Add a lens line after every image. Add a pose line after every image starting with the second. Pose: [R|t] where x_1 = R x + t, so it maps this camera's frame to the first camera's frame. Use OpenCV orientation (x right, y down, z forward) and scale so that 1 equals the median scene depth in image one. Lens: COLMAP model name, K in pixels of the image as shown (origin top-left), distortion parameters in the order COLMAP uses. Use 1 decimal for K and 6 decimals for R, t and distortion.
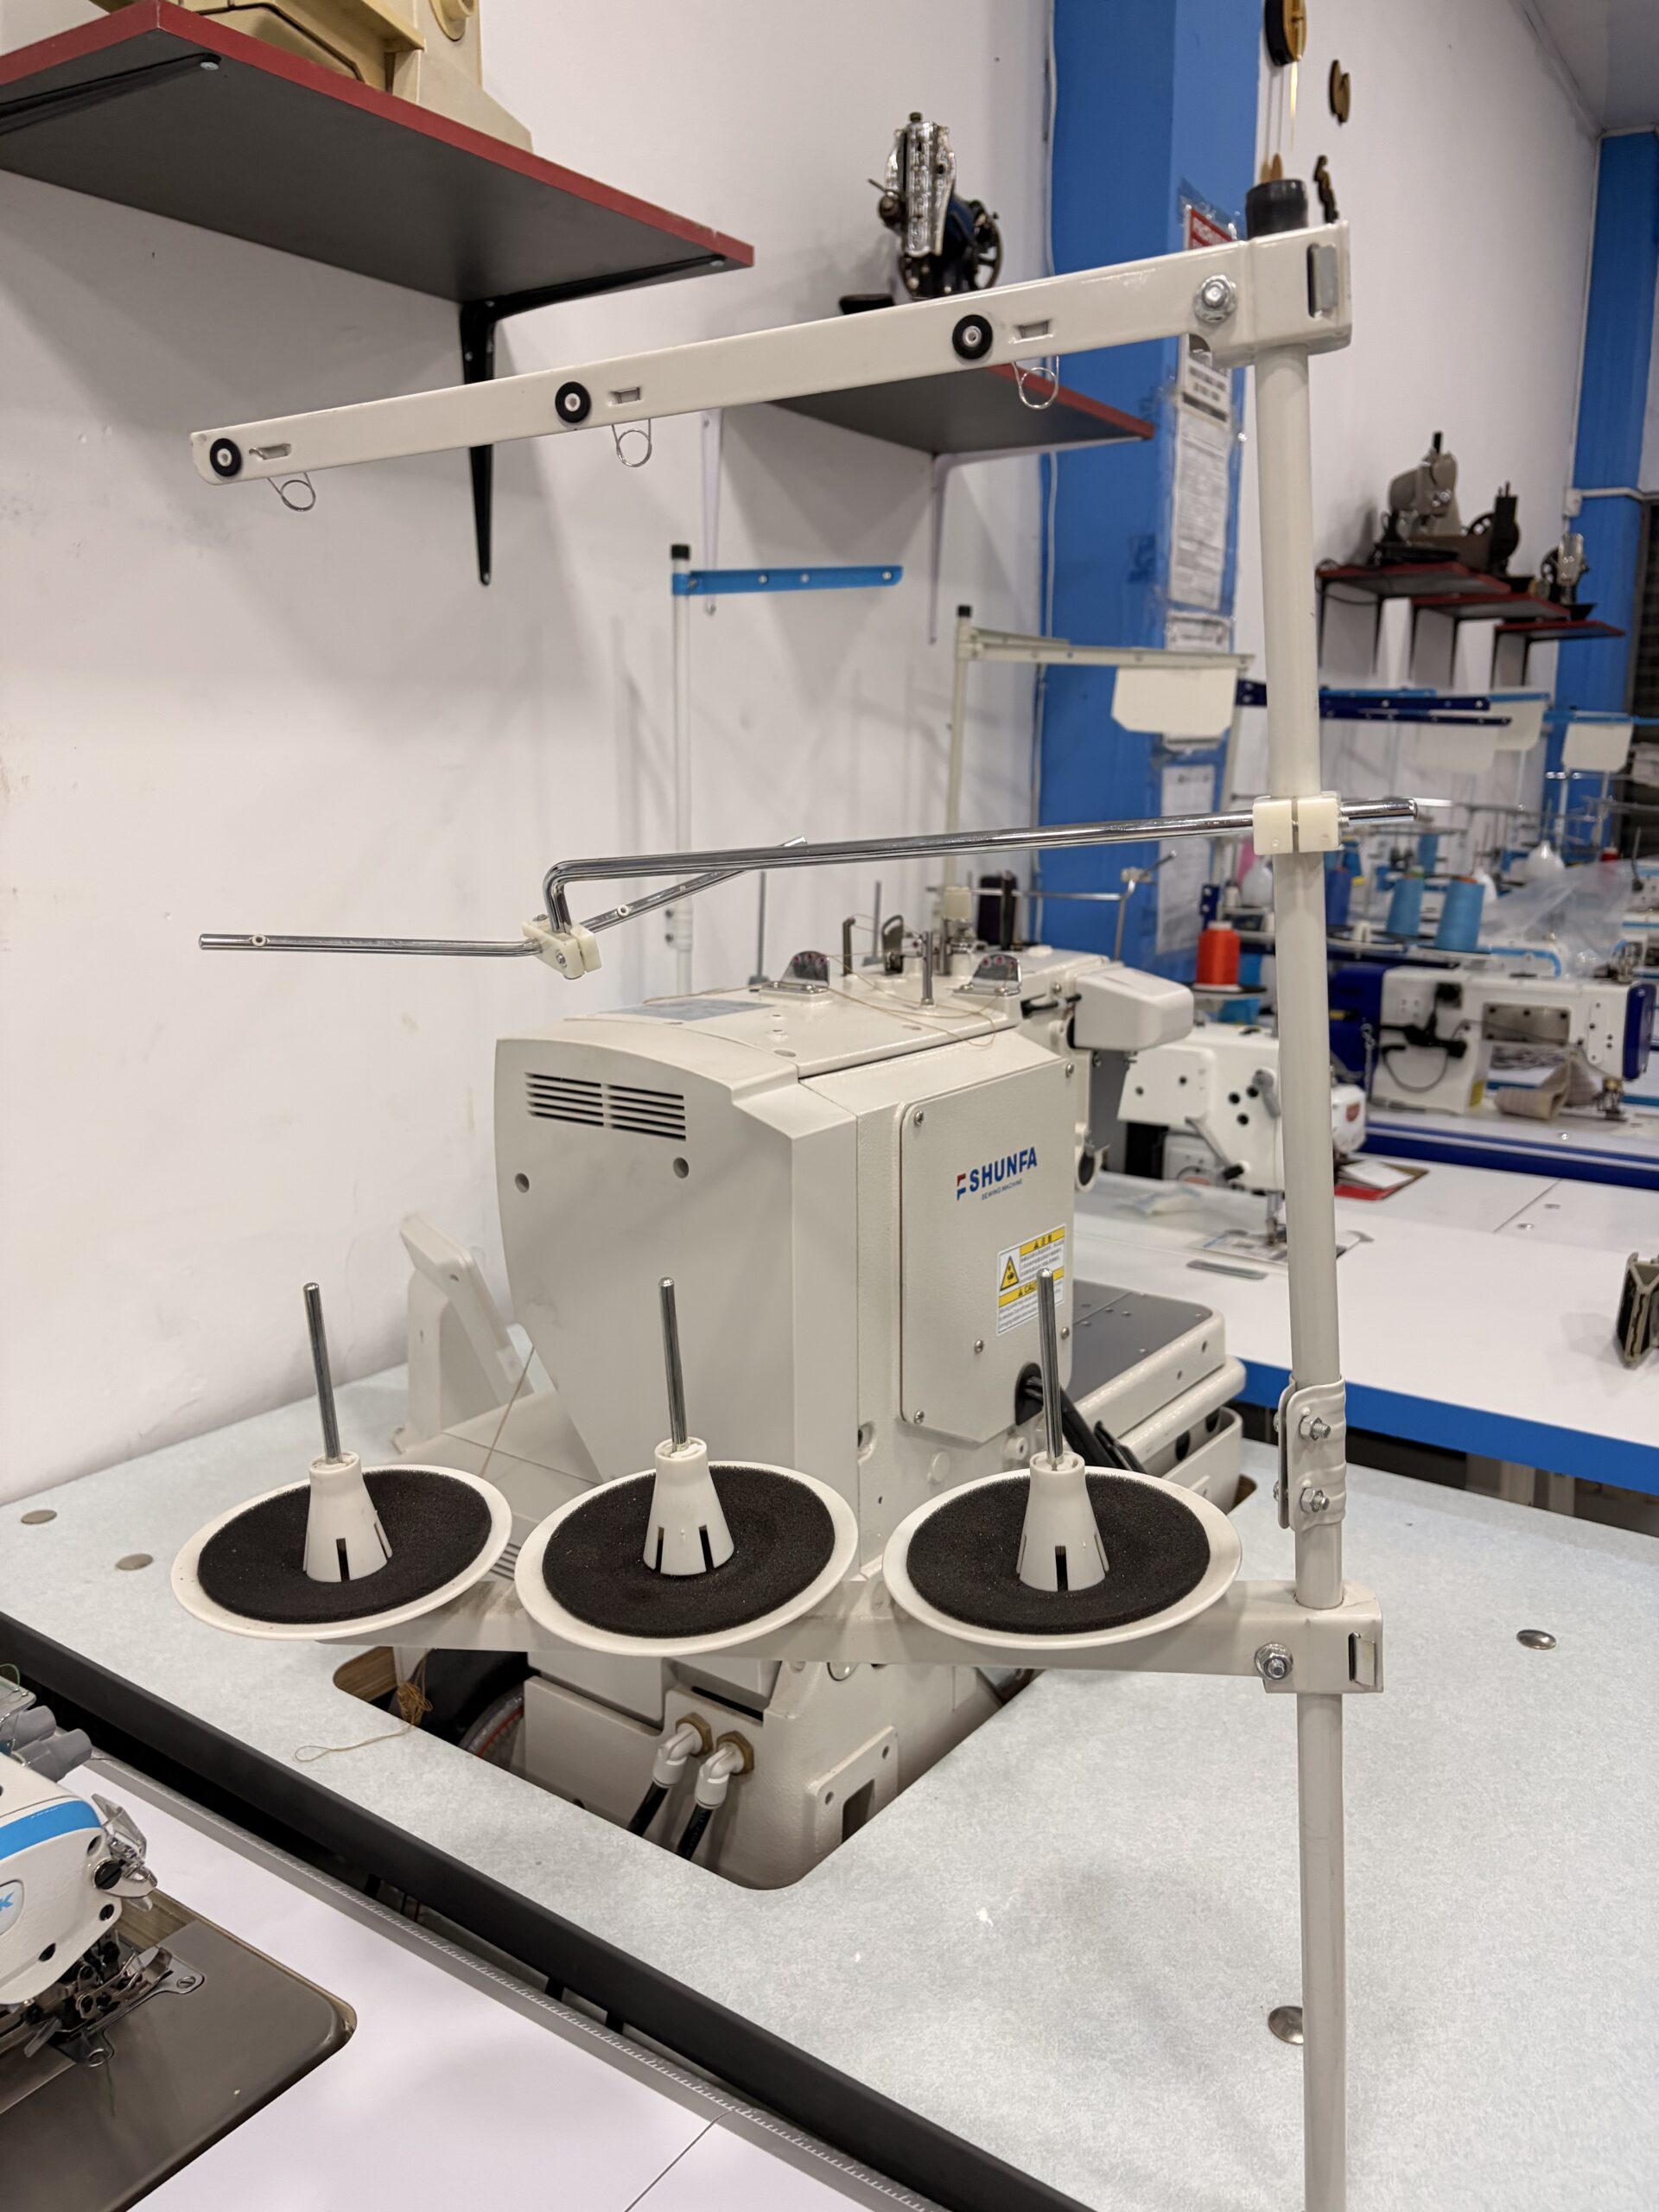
lens RADIAL K [[1713.2, 0, 829.5], [0, 1713.2, 1106.0], [0, 0, 1]] dist [0.030324, -0.012474]
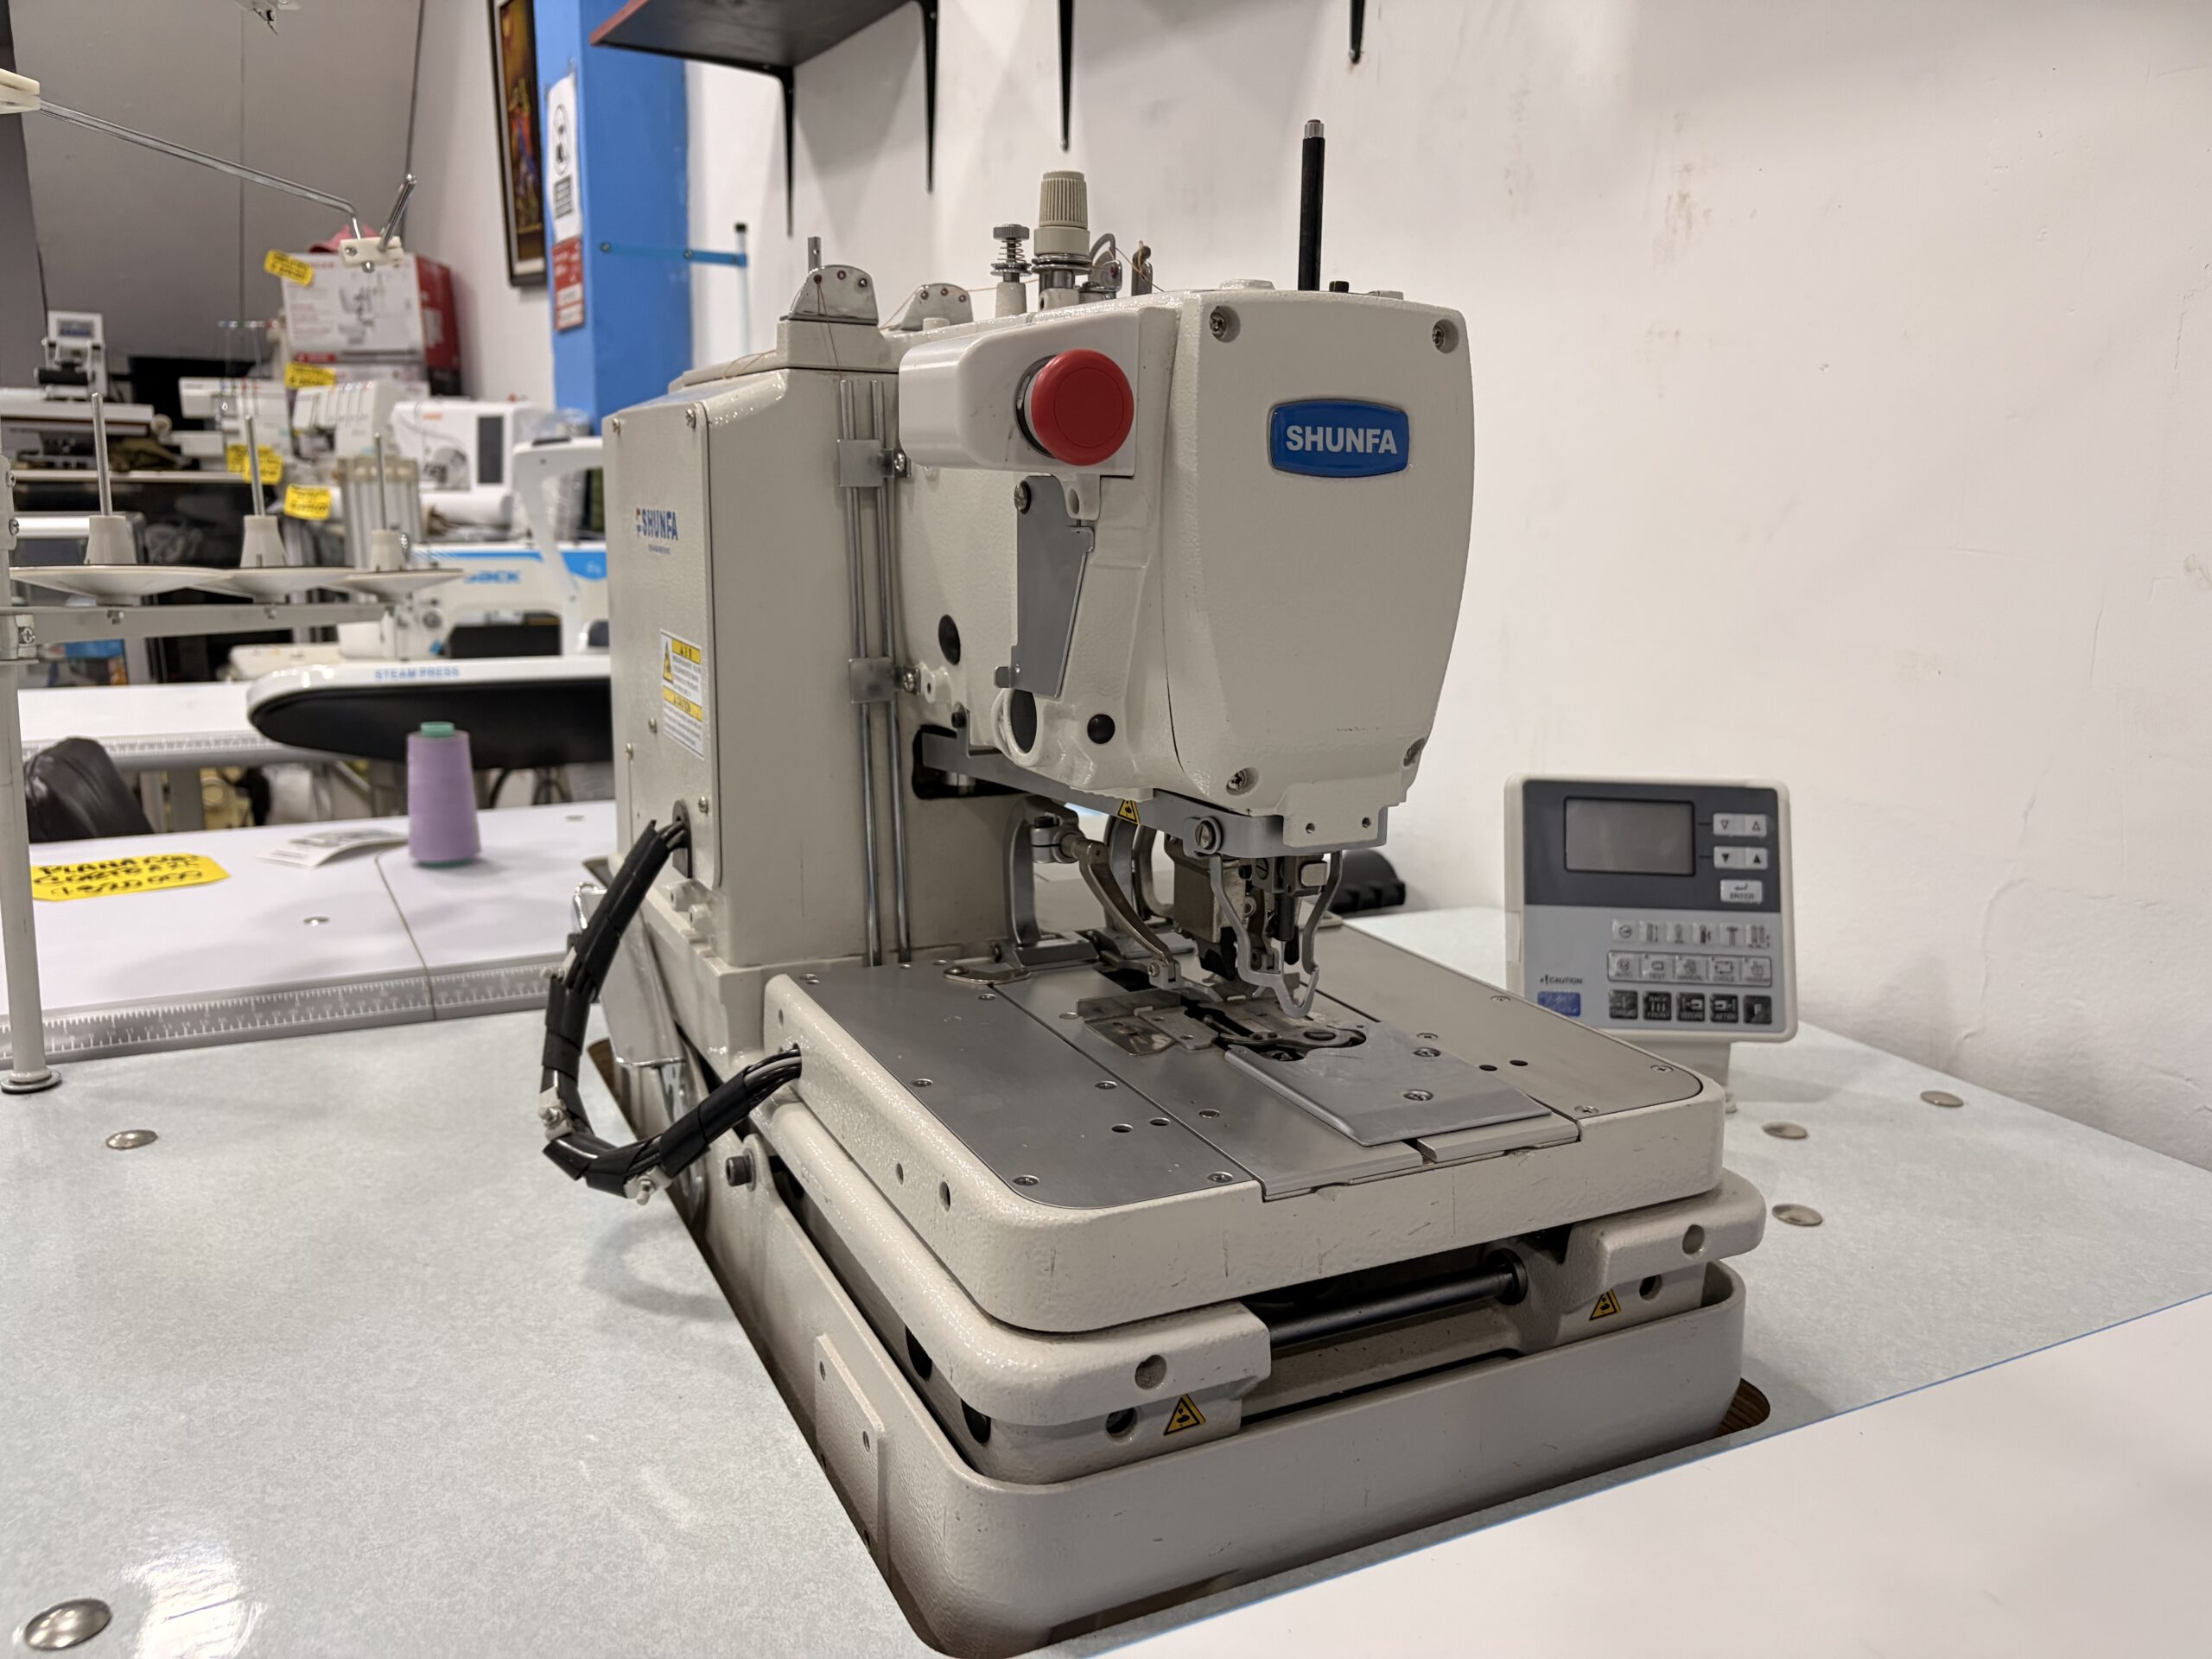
lens RADIAL K [[1680.1, 0, 1108.9], [0, 1680.1, 830.4], [0, 0, 1]] dist [0.065547, -0.096151]
pose [[-0.466344, 0.175597, -0.867000, 0.521093], [-0.198971, 0.934164, 0.296223, -0.077018], [0.861936, 0.310650, -0.400703, 1.112012]]
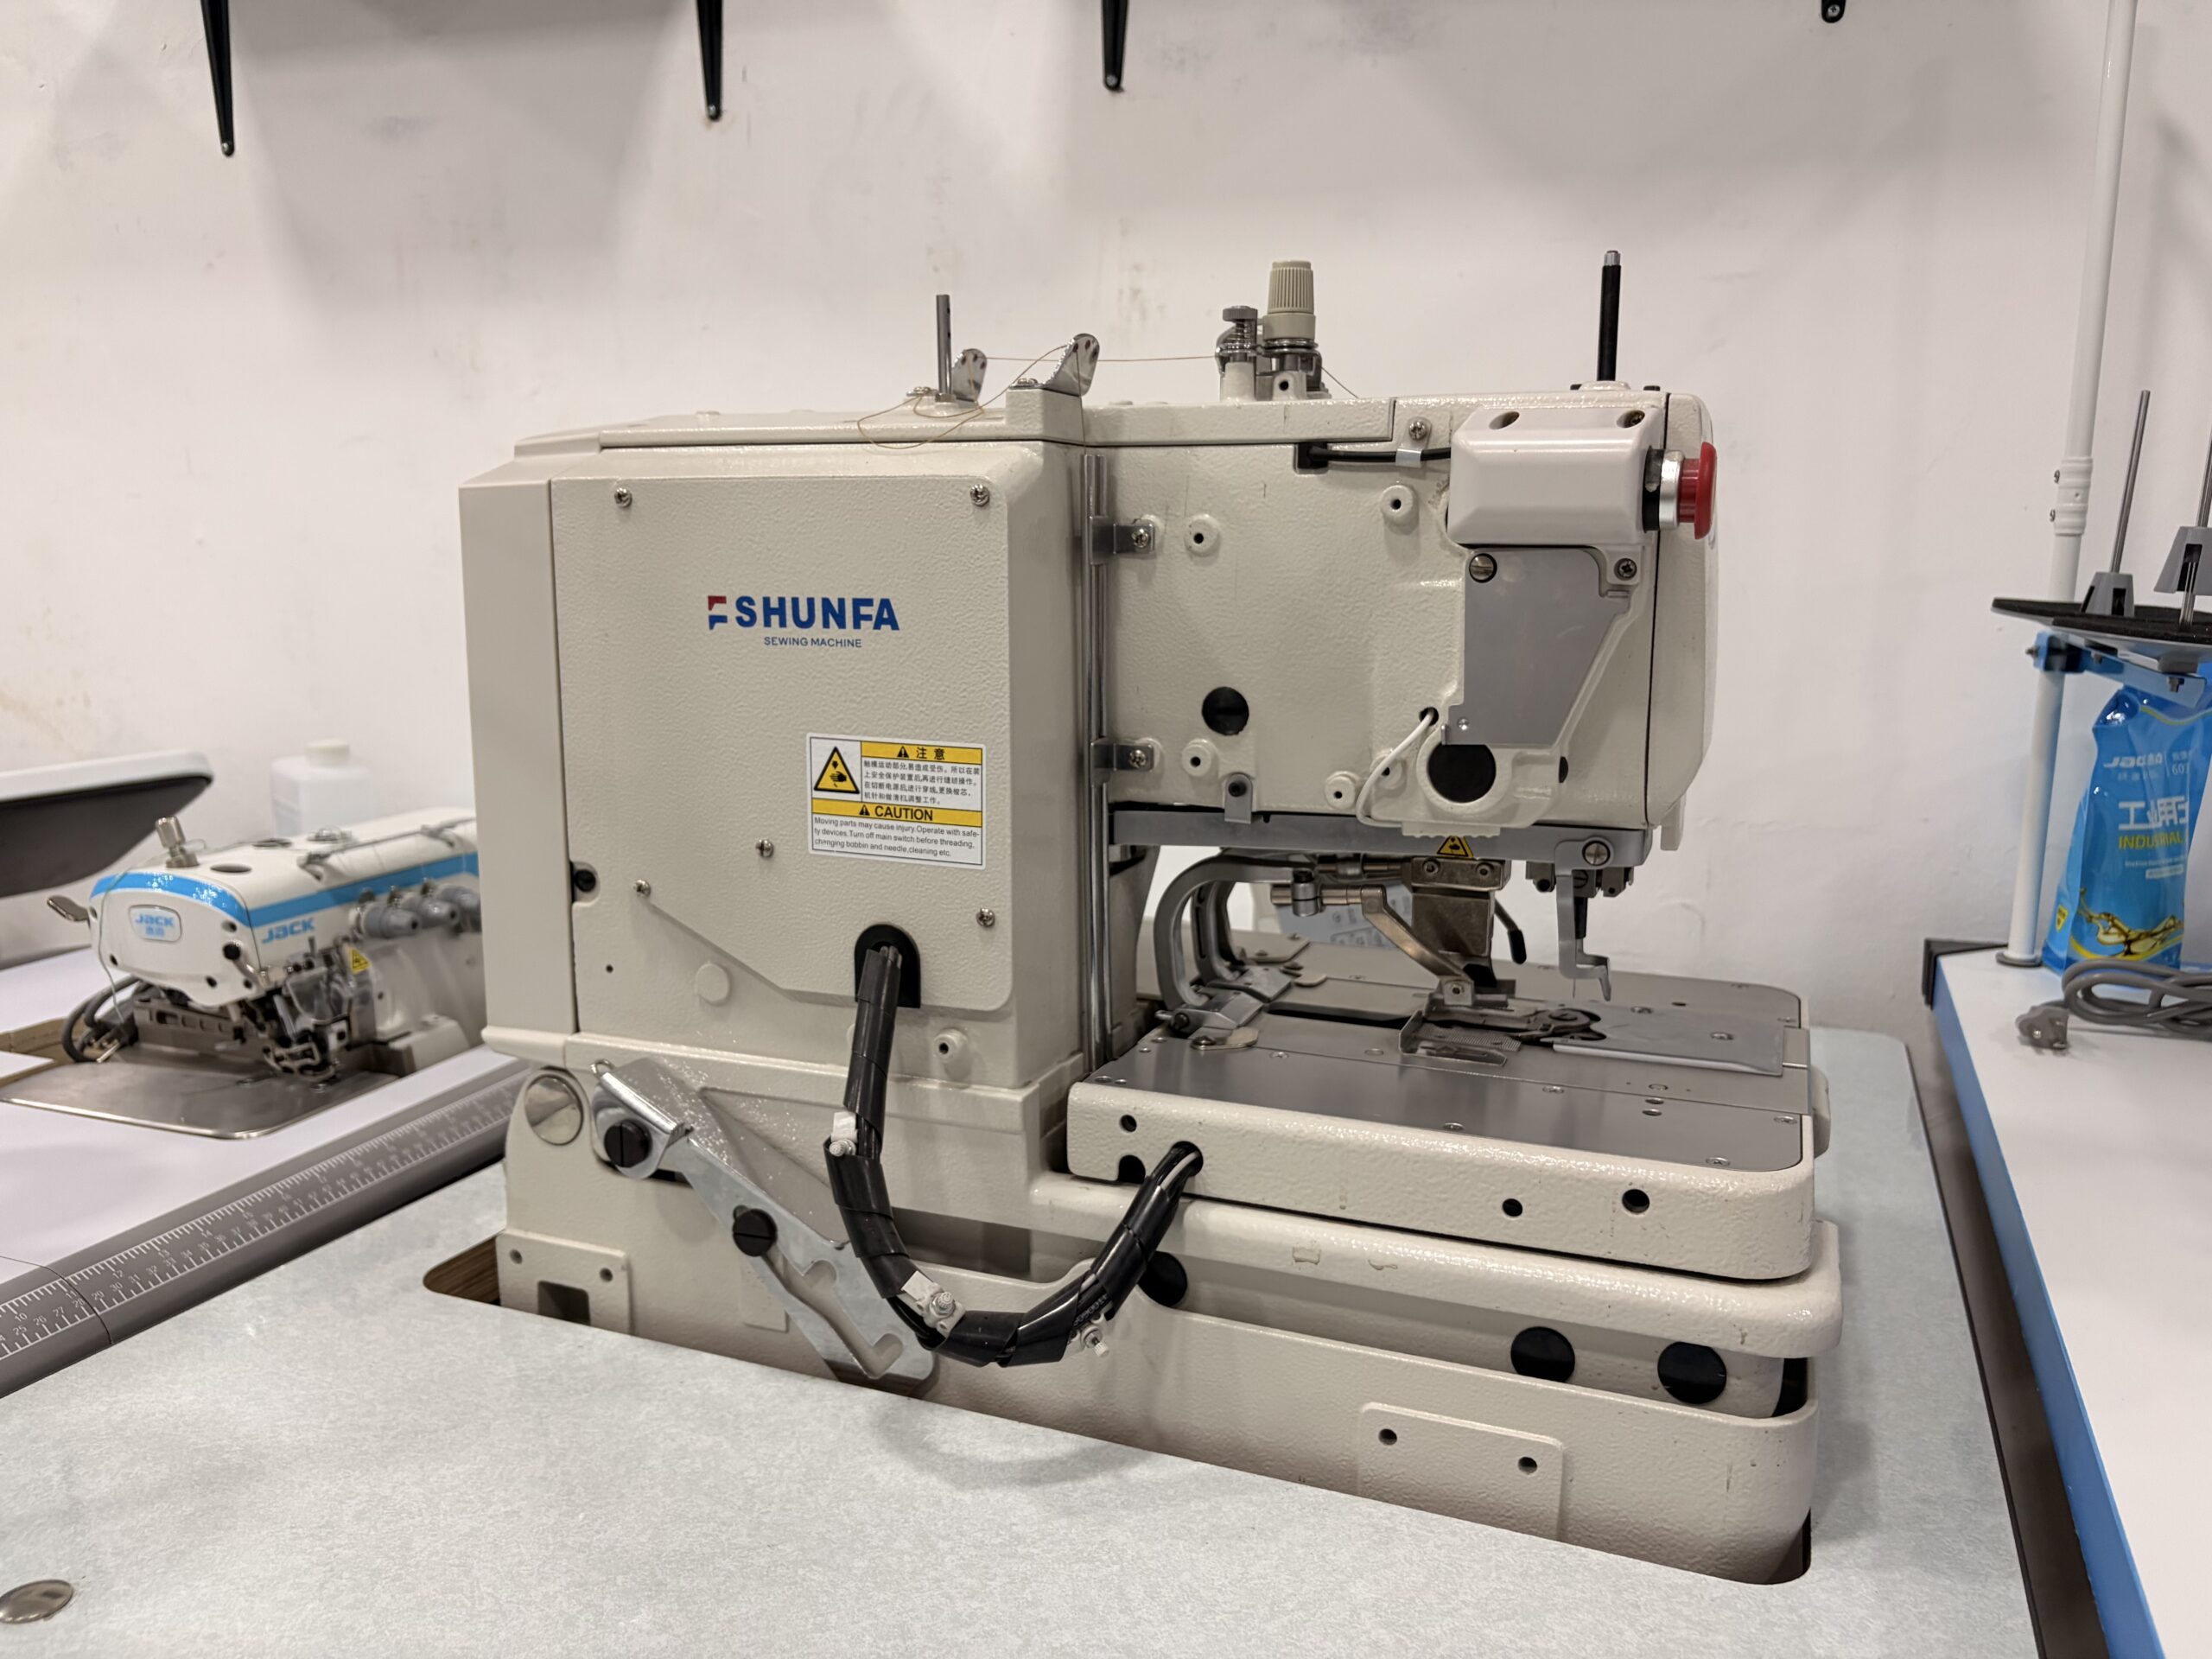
lens RADIAL K [[1689.0, 0, 1090.9], [0, 1689.0, 838.3], [0, 0, 1]] dist [0.010757, -0.007960]
pose [[0.234026, 0.176076, -0.956153, 0.580536], [-0.201479, 0.970897, 0.129478, 0.009821], [0.951125, 0.162343, 0.262691, 0.674399]]
